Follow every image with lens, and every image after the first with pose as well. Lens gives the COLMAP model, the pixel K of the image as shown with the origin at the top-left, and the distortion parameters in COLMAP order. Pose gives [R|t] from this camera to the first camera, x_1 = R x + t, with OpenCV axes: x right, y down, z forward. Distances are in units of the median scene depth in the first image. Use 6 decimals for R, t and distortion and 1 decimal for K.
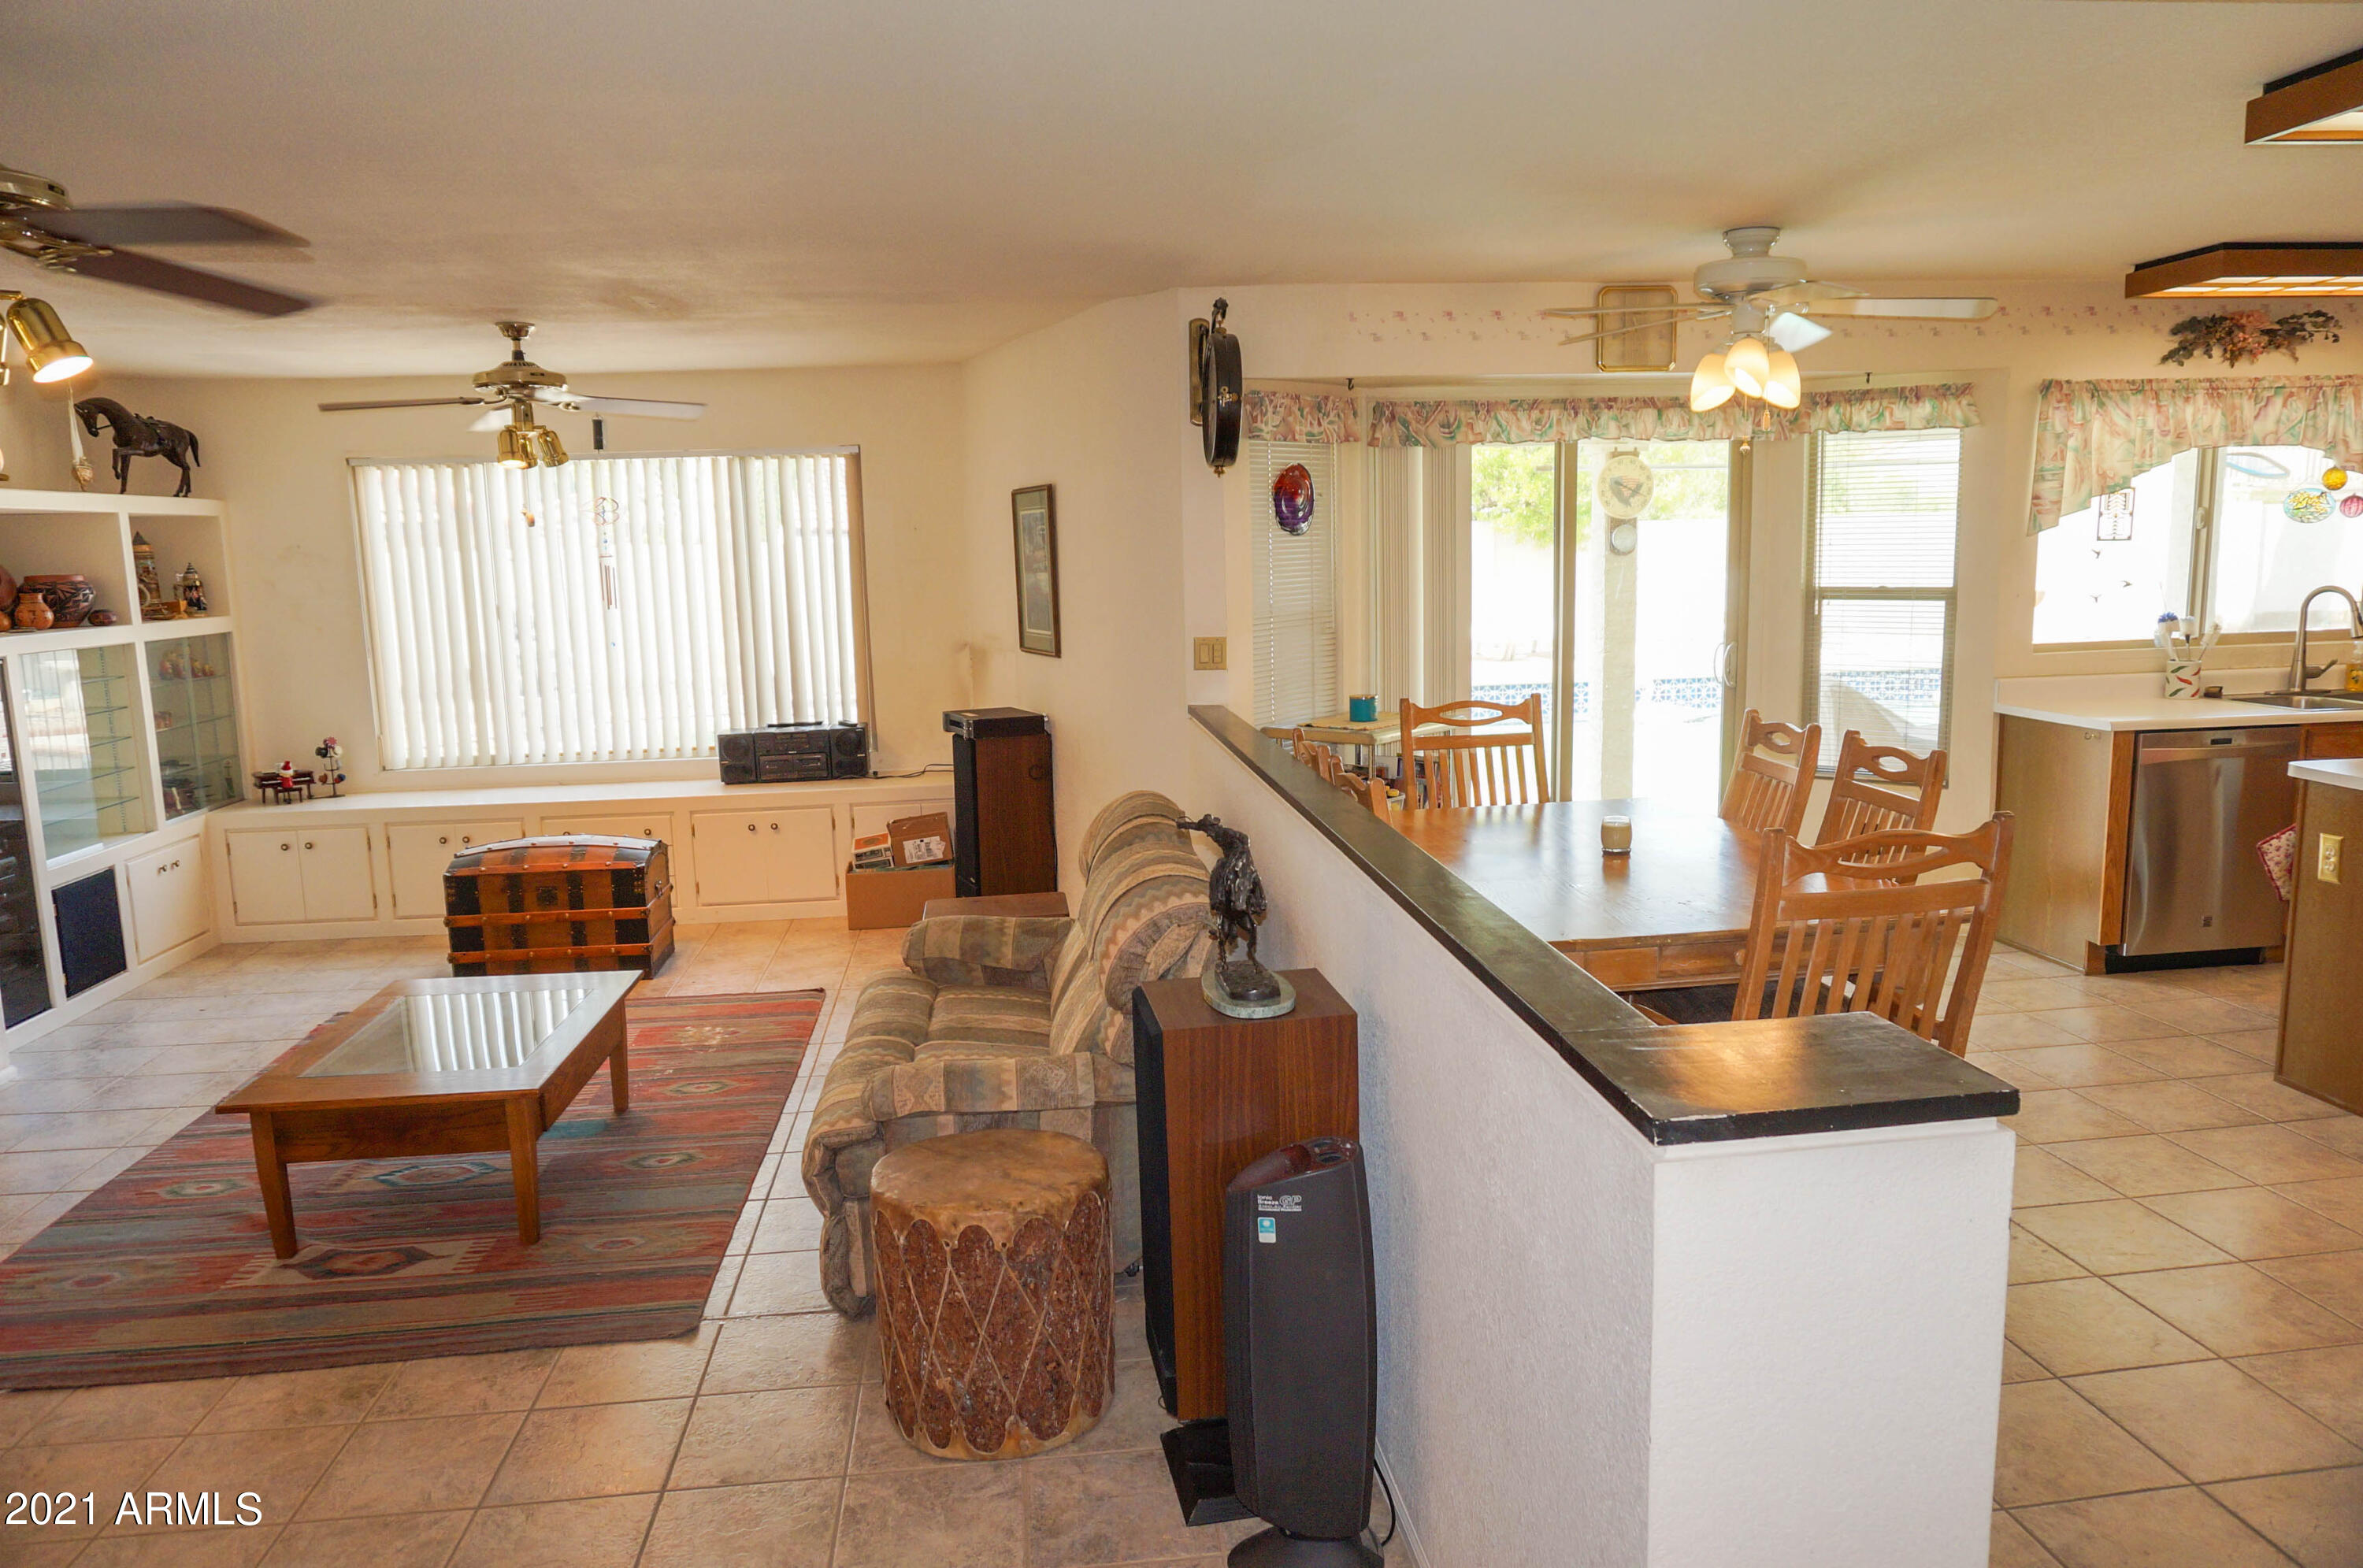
lens RADIAL K [[1580.1, 0, 1178.7], [0, 1580.1, 795.9], [0, 0, 1]] dist [-0.057323, 0.050060]
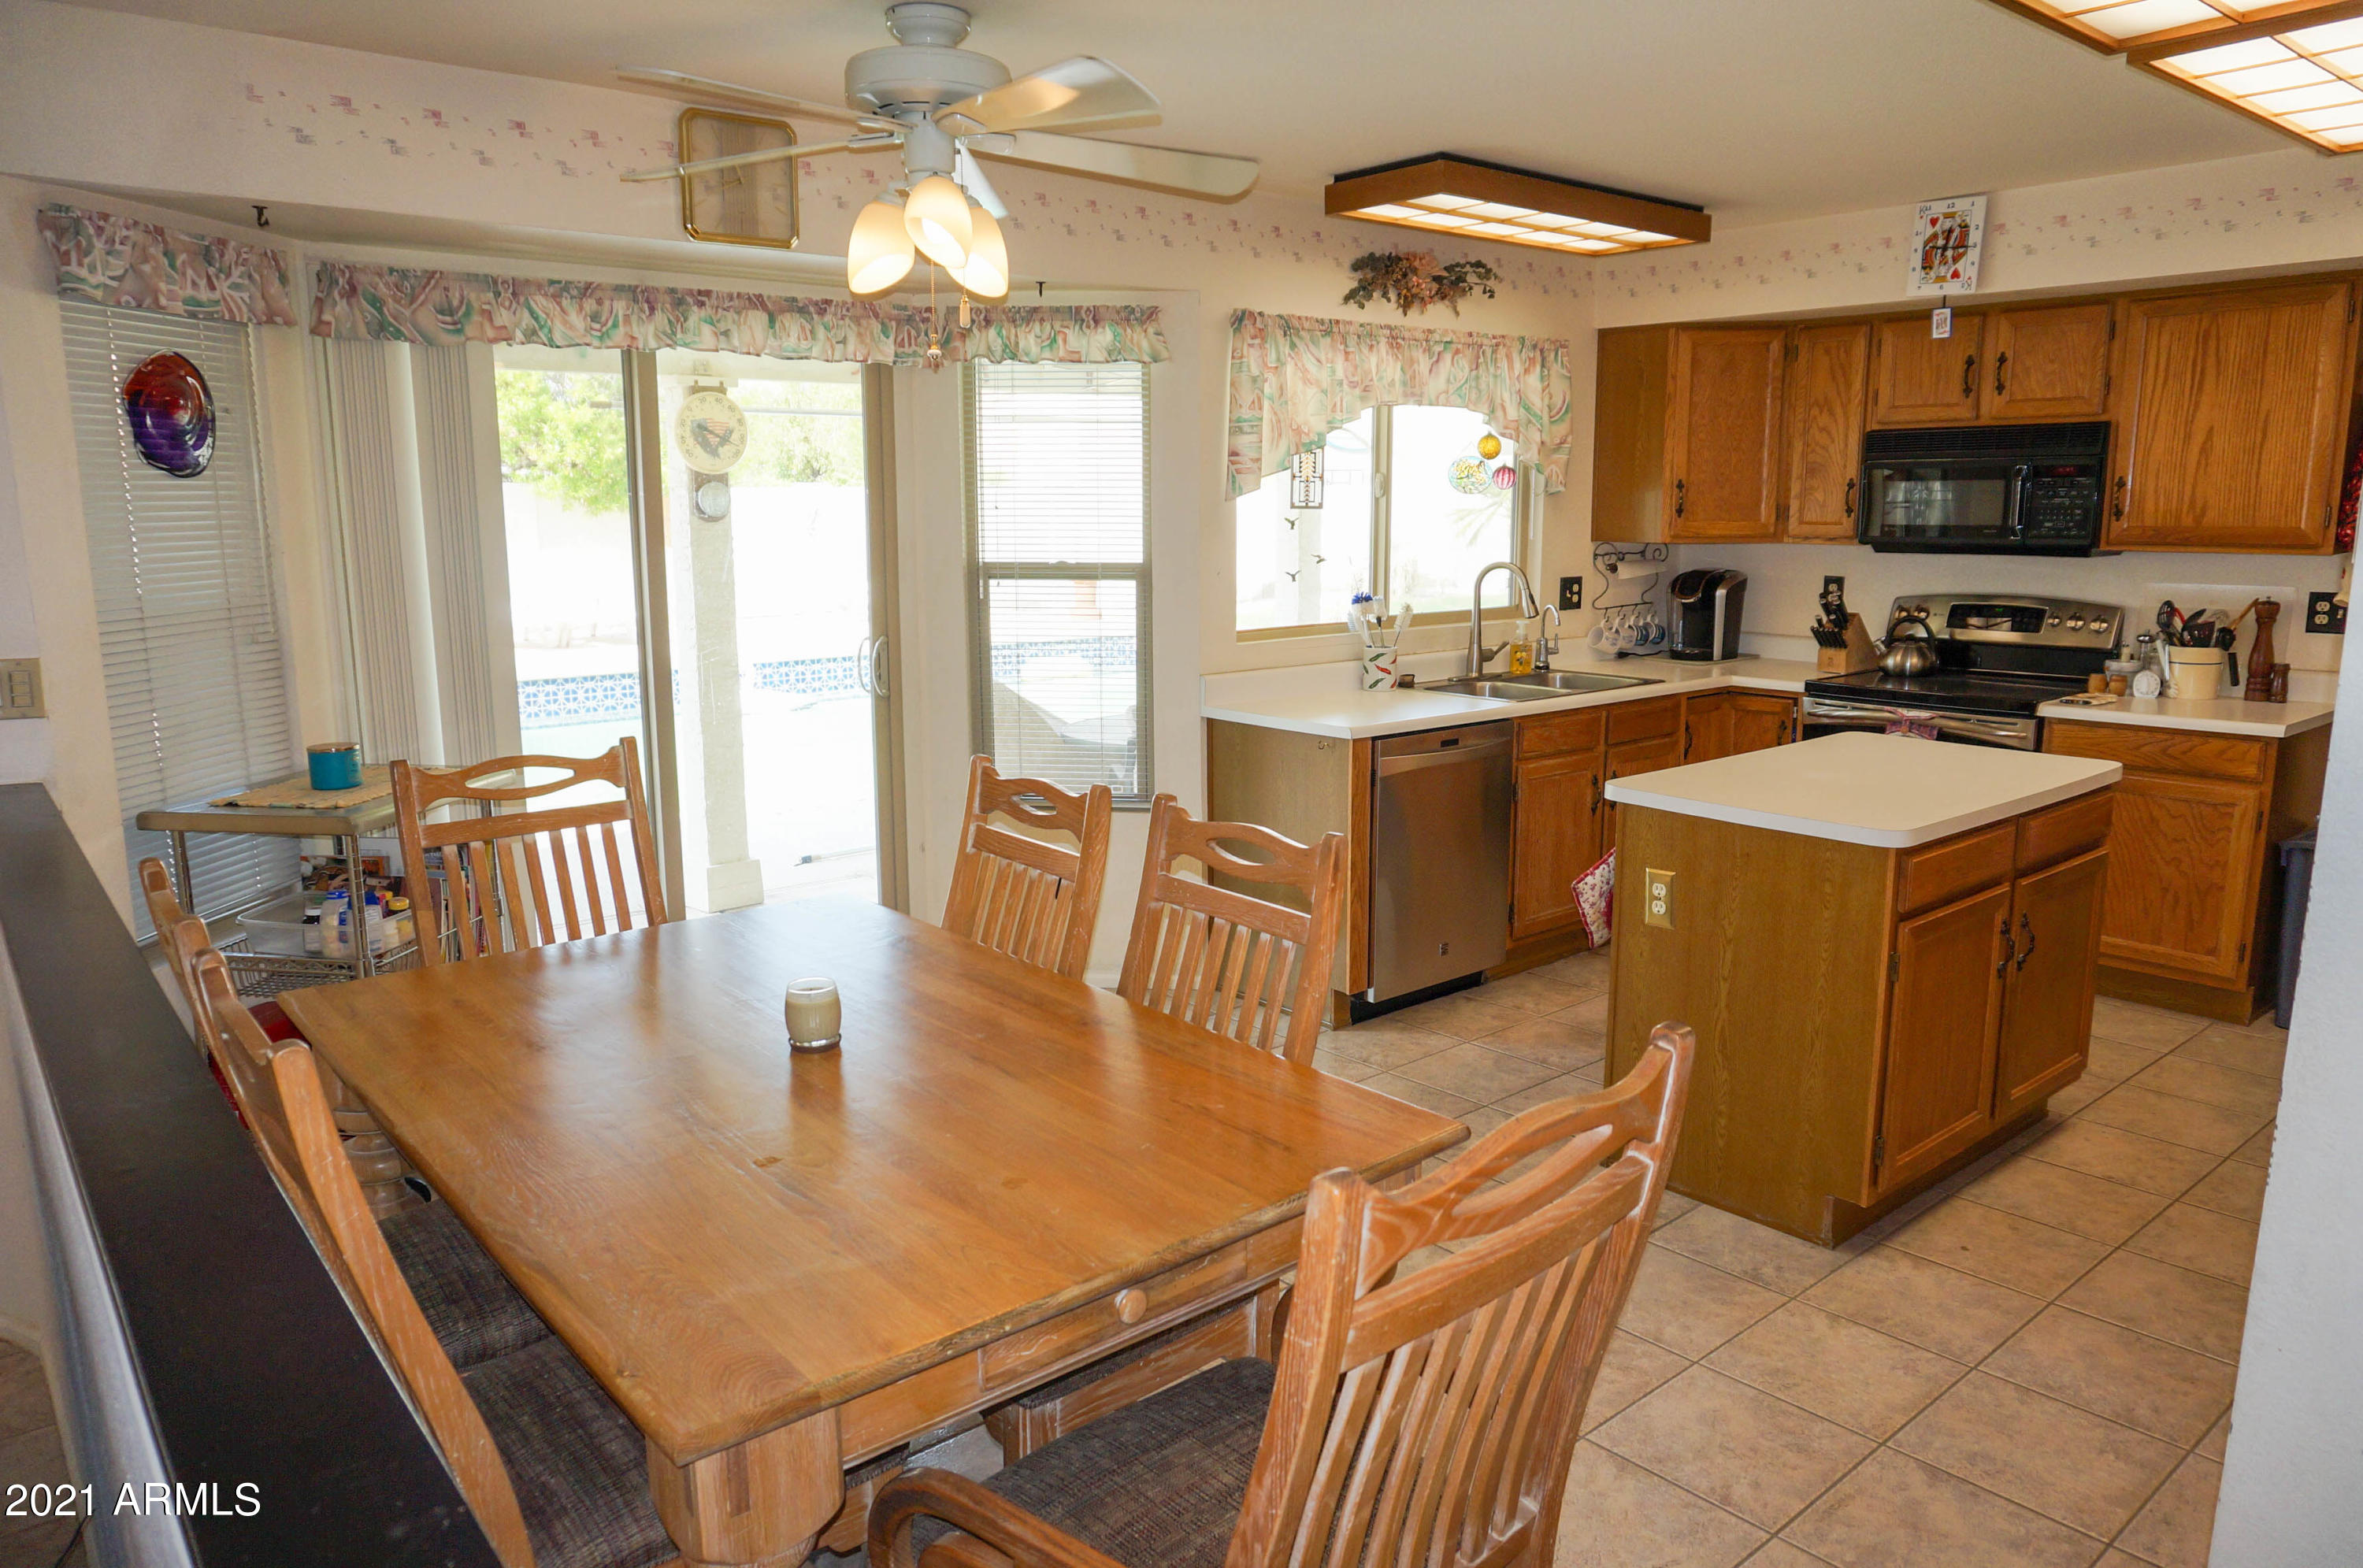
lens RADIAL K [[1572.6, 0, 1181.5], [0, 1572.6, 784.0], [0, 0, 1]] dist [-0.033455, 0.000785]
pose [[0.835068, -0.073712, 0.545187, 0.063475], [0.068215, 0.997209, 0.030342, -0.045186], [-0.545902, 0.011853, 0.837765, 0.326188]]
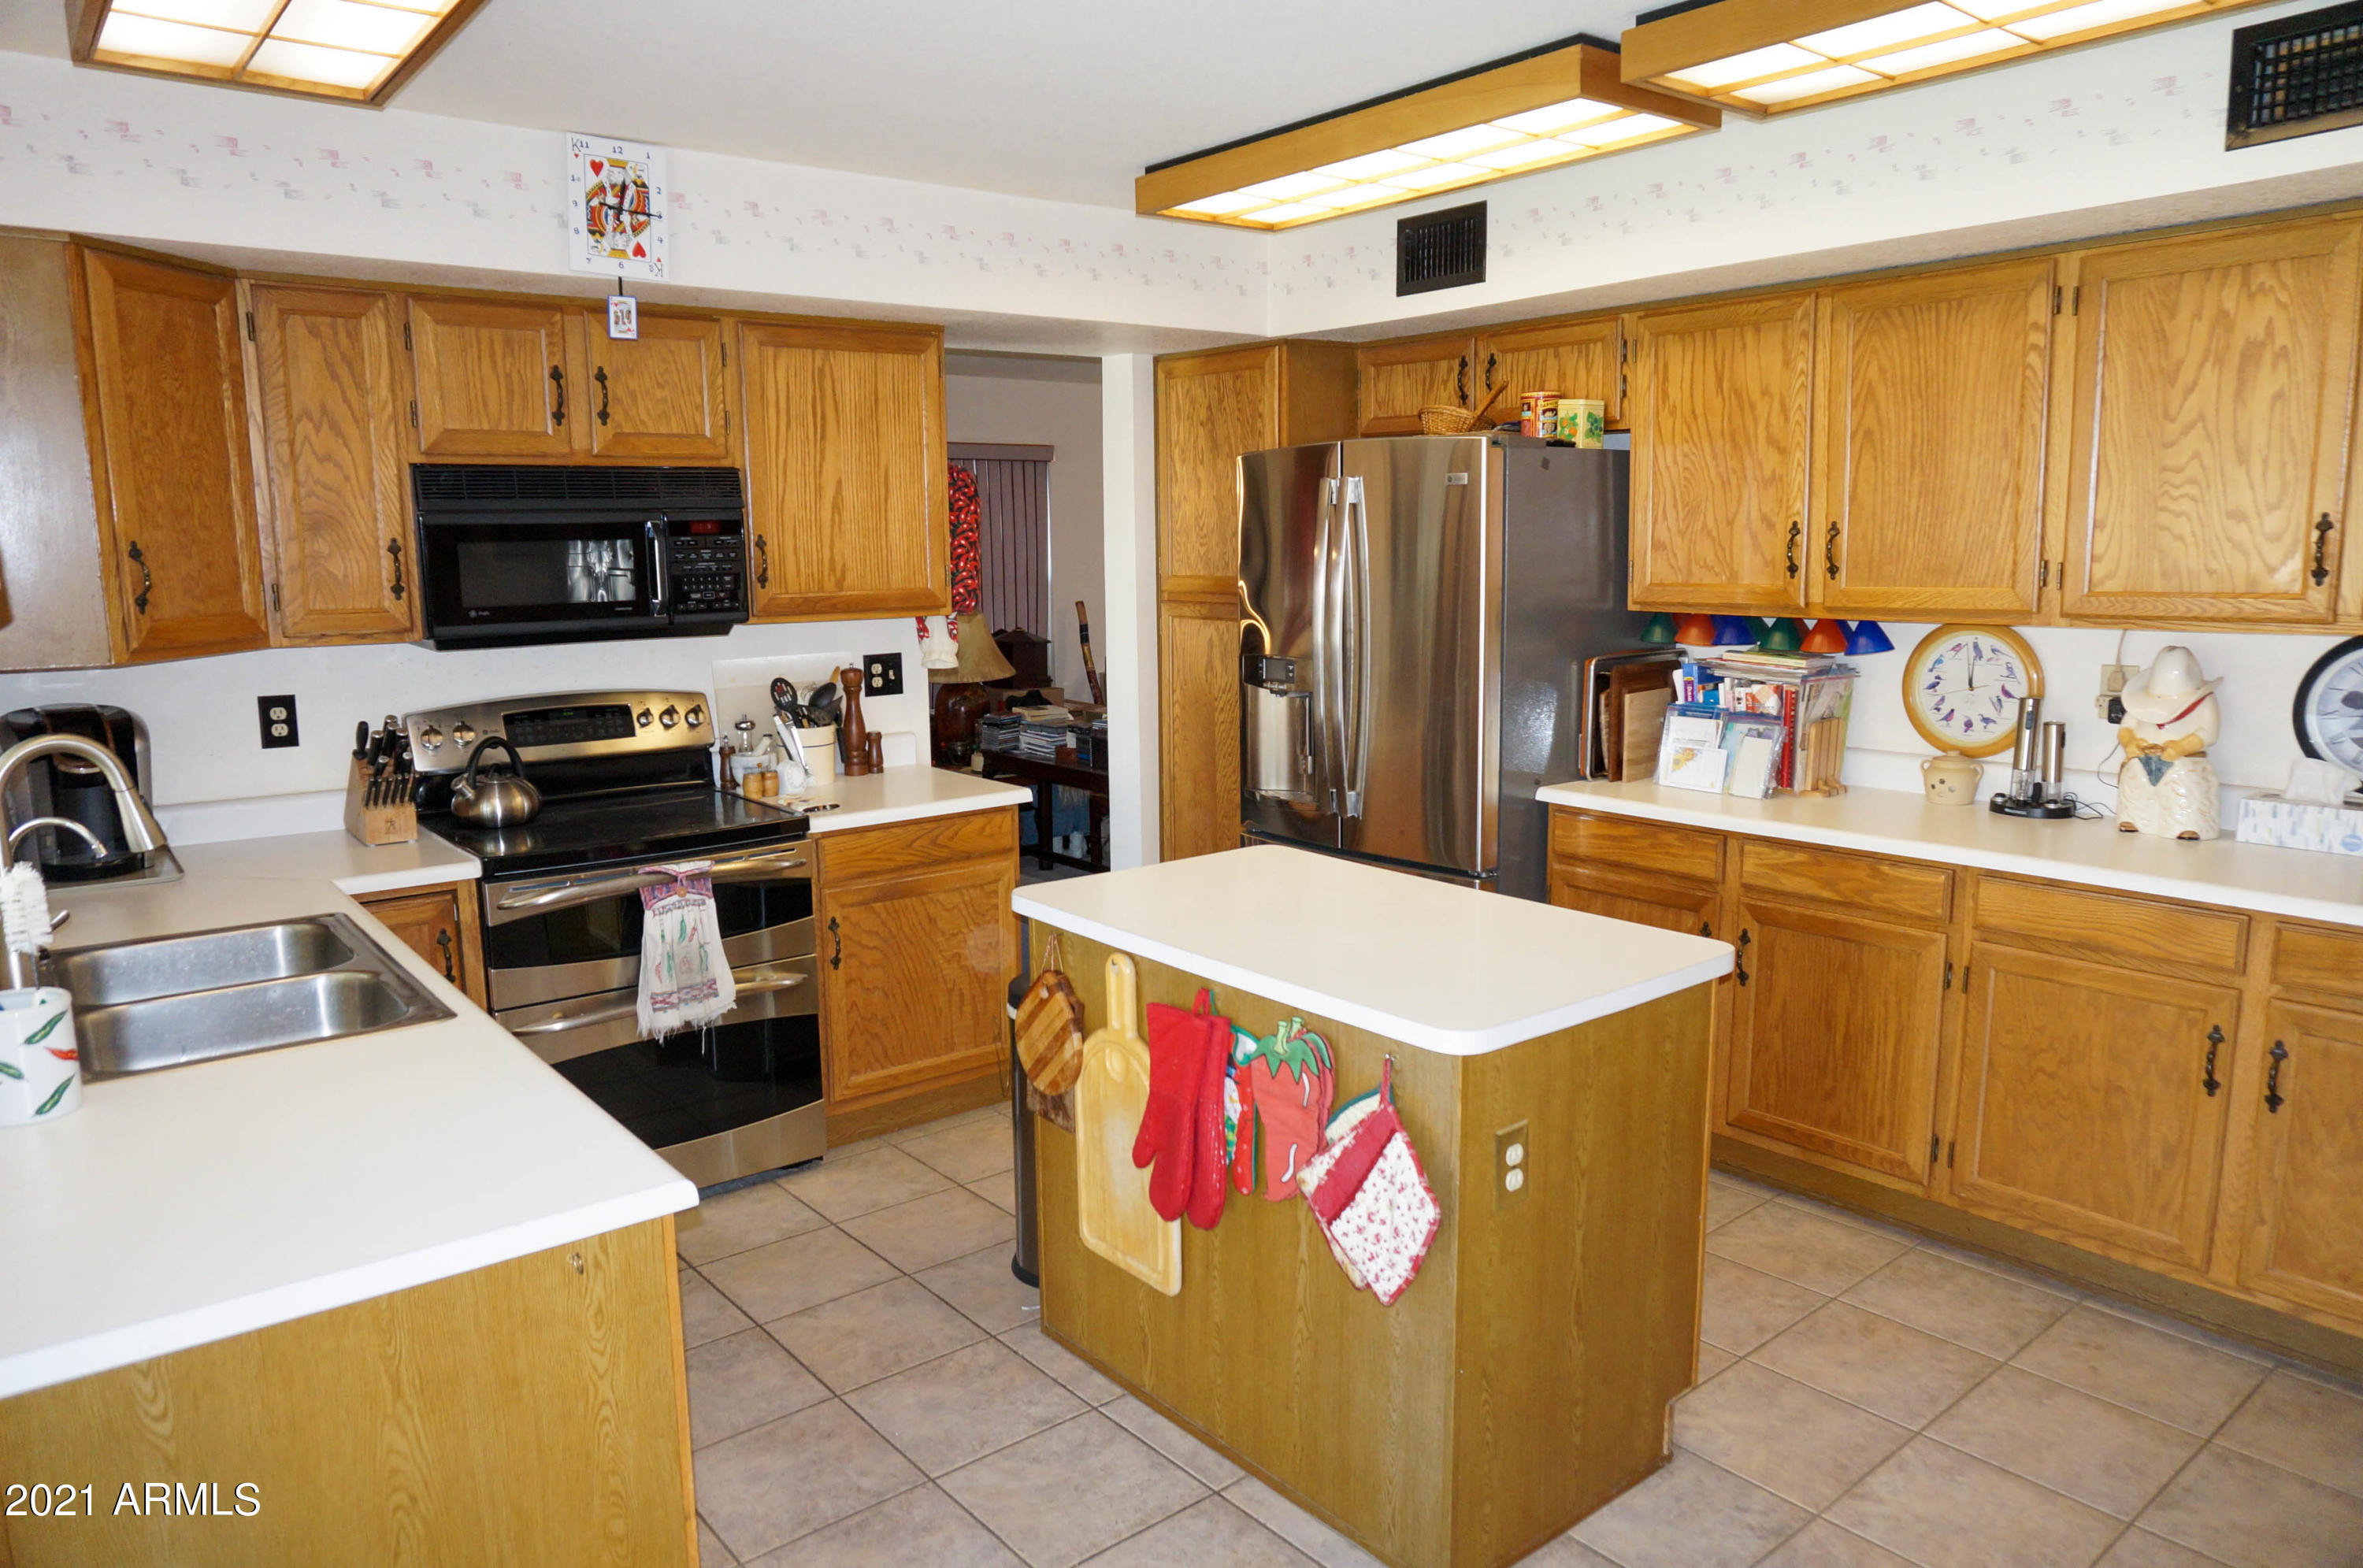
lens RADIAL K [[1572.6, 0, 1181.5], [0, 1572.6, 784.0], [0, 0, 1]] dist [-0.033455, 0.000785]
pose [[-0.541765, -0.098100, 0.834786, 0.261709], [0.156504, 0.964025, 0.214856, -0.165573], [-0.825831, 0.247049, -0.506922, 0.982251]]
